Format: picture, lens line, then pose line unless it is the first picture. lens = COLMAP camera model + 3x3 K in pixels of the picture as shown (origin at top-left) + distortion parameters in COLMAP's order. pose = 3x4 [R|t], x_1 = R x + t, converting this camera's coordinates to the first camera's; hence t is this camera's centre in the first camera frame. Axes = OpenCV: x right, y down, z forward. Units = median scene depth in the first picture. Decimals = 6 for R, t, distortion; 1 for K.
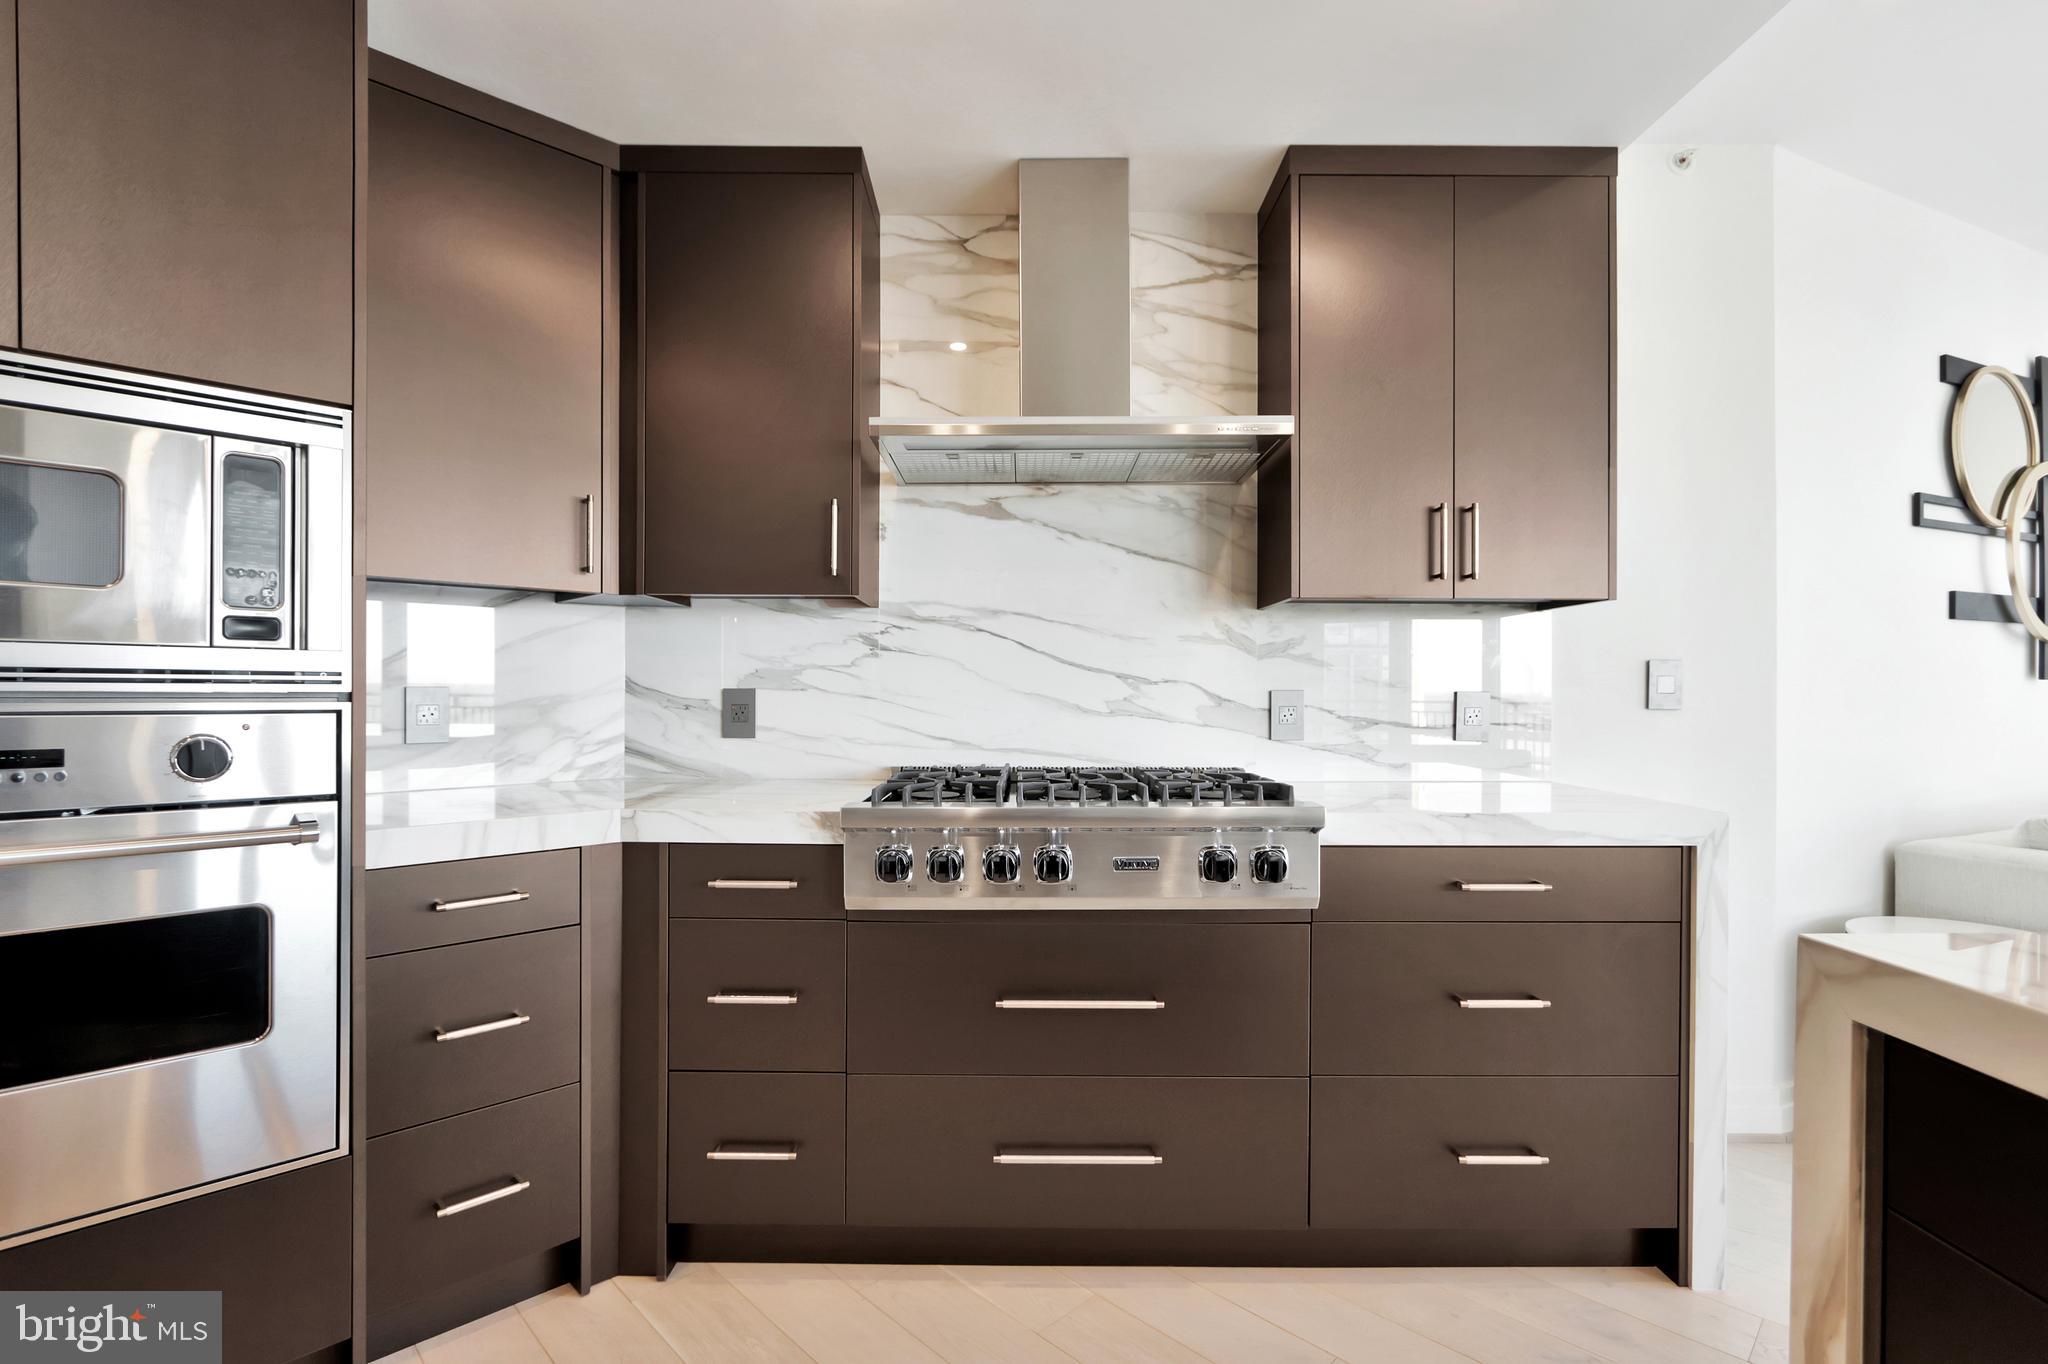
lens RADIAL K [[950.6, 0, 1030.1], [0, 950.6, 689.0], [0, 0, 1]] dist [-0.016041, 0.001311]
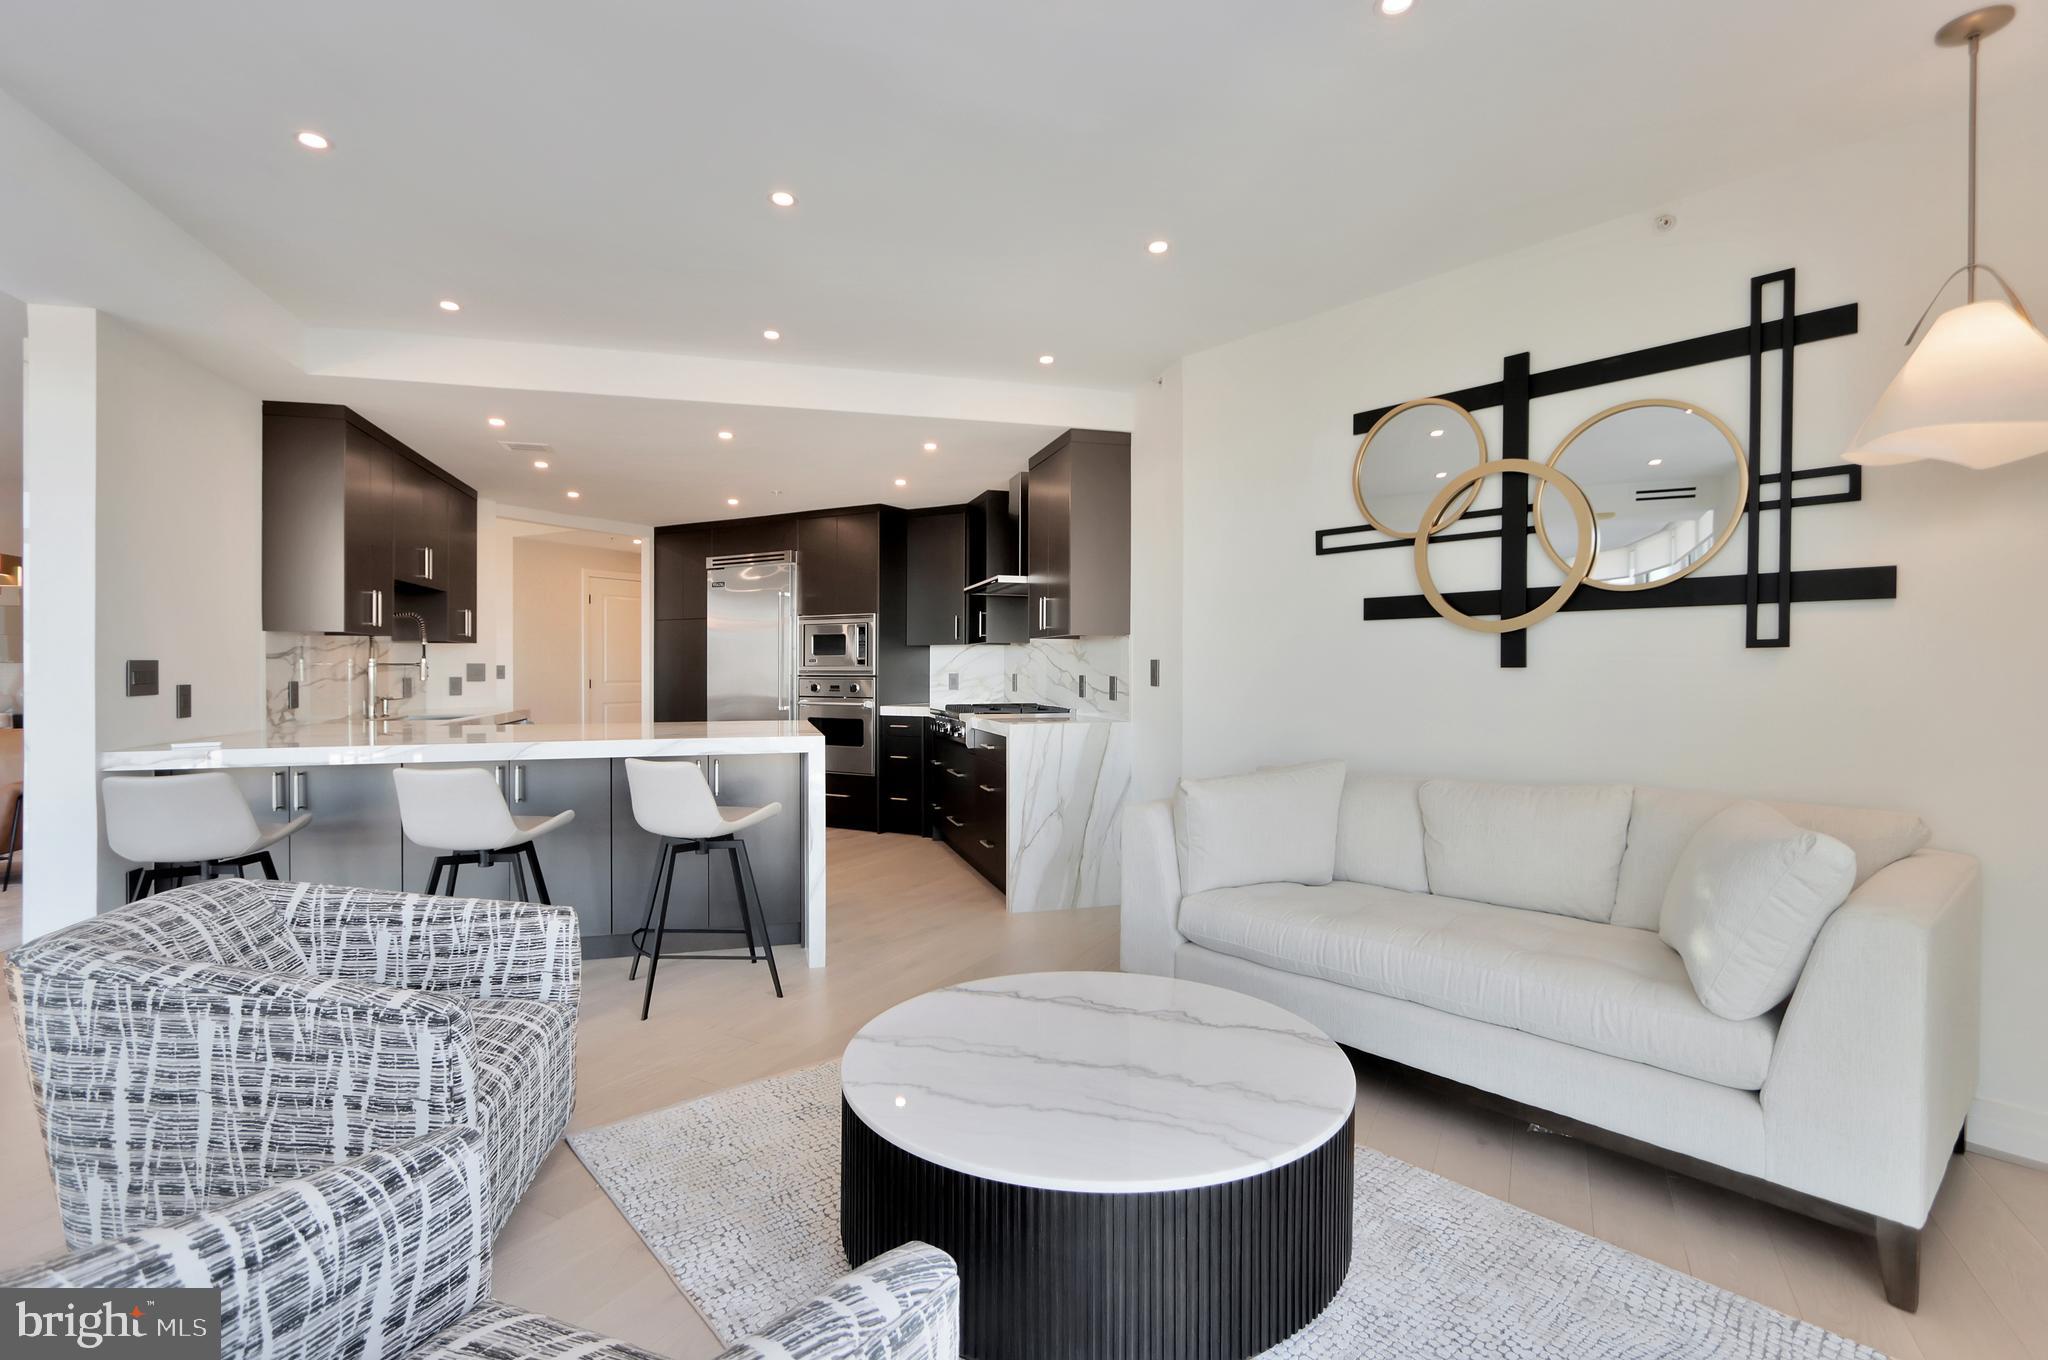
lens RADIAL K [[950.6, 0, 1019.2], [0, 950.6, 680.6], [0, 0, 1]] dist [-0.016041, 0.001311]
pose [[0.289344, 0.010497, -0.957168, 2.701190], [0.007602, 0.999883, 0.013263, -0.018995], [0.957195, -0.011114, 0.289230, 0.245608]]
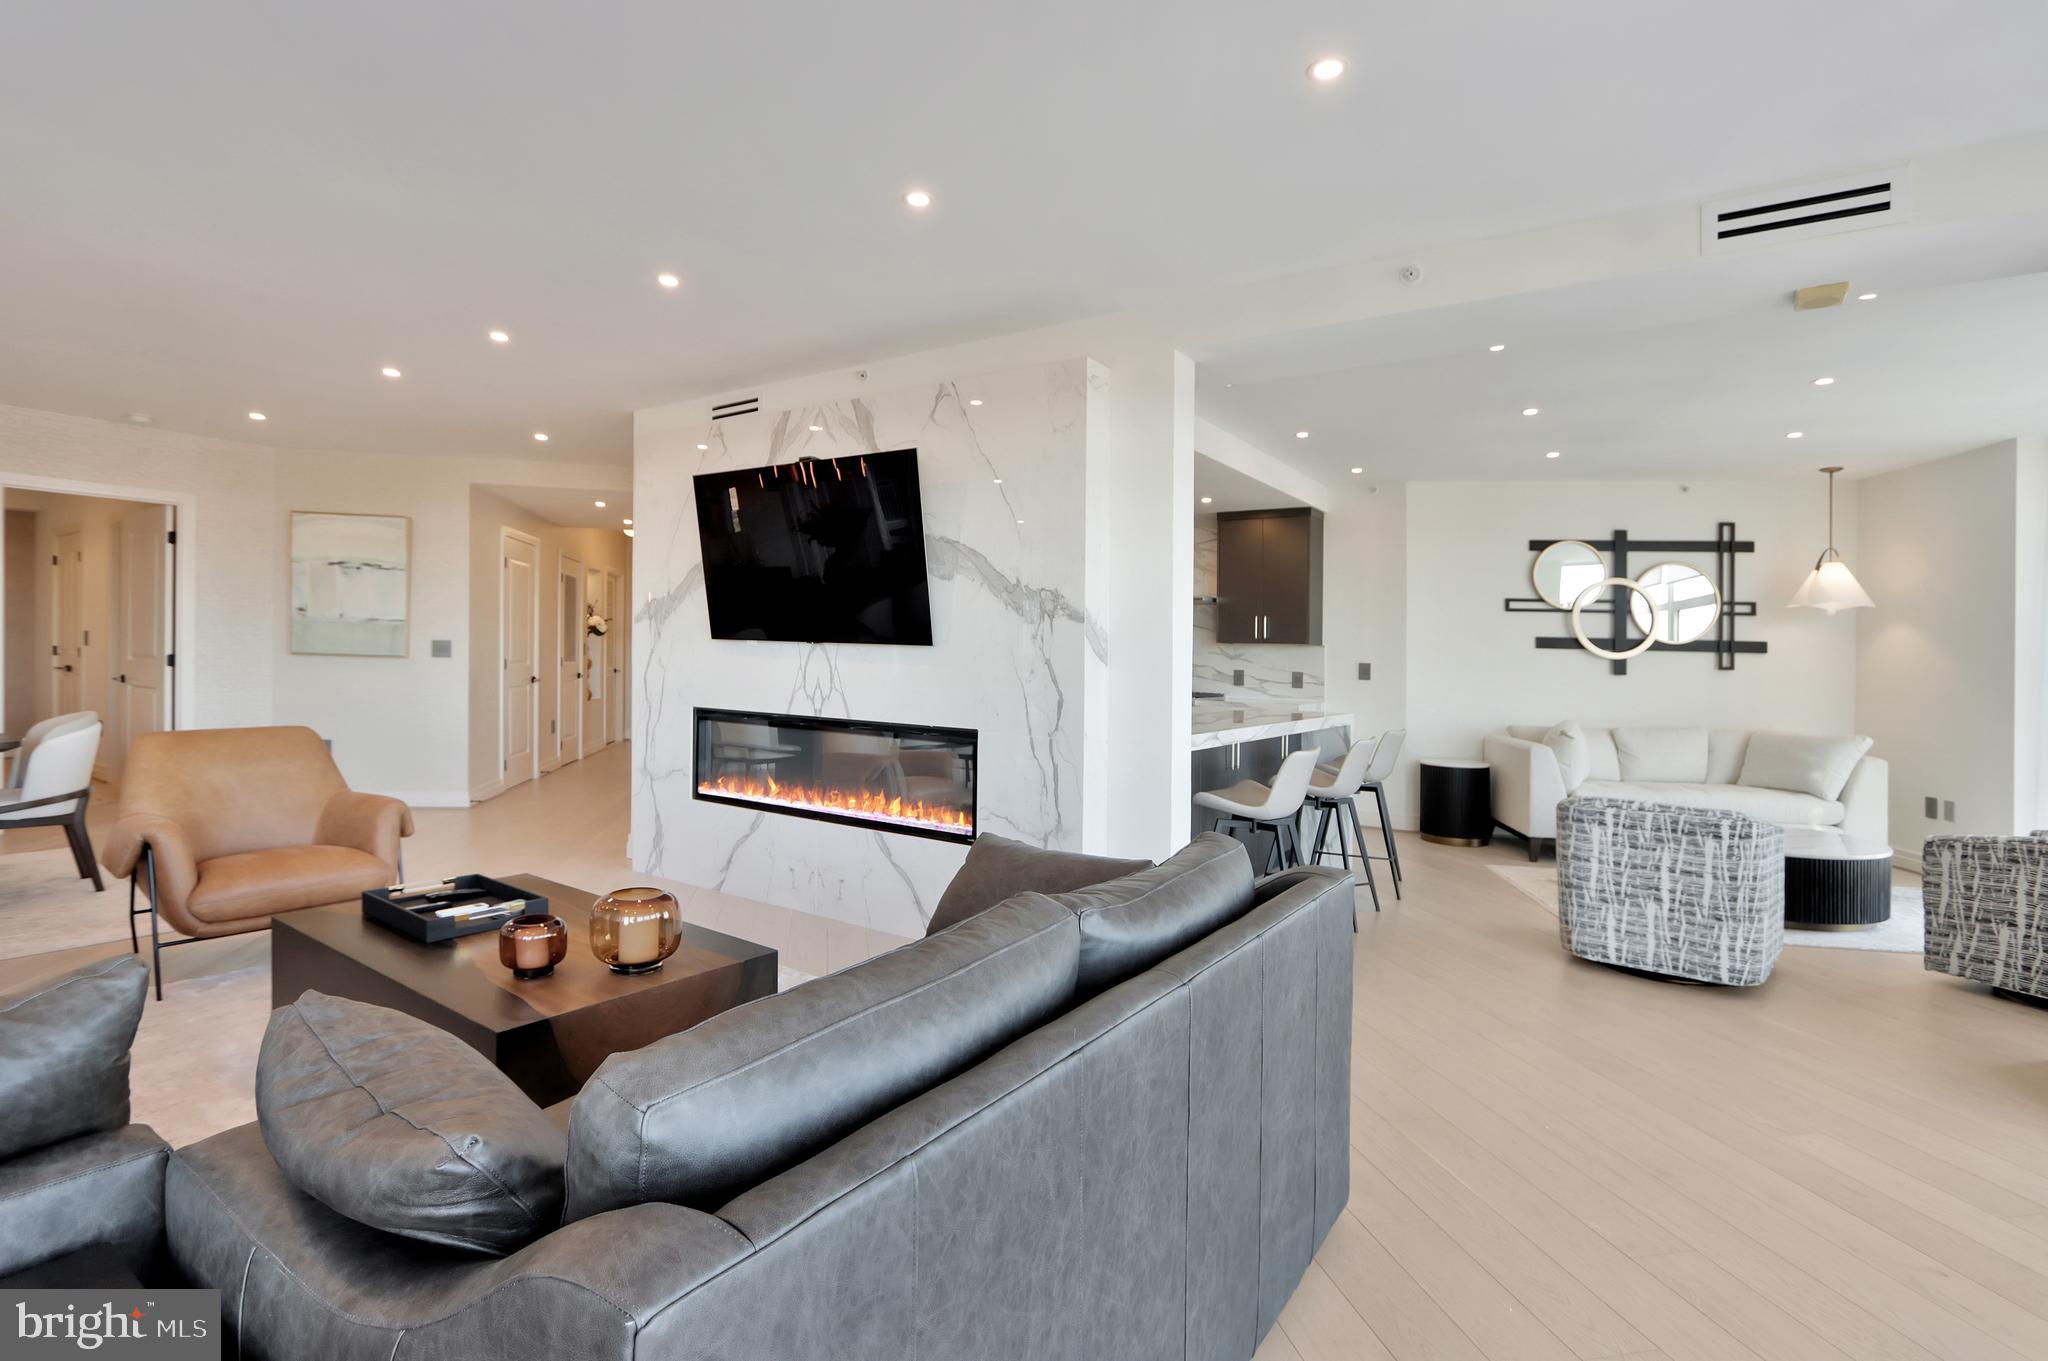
lens RADIAL K [[950.6, 0, 1001.3], [0, 950.6, 643.0], [0, 0, 1]] dist [-0.016041, 0.001311]
pose [[0.826918, 0.010685, -0.562221, 1.588925], [-0.022501, 0.999647, -0.014096, -0.030047], [0.561872, 0.024306, 0.826867, -2.342843]]
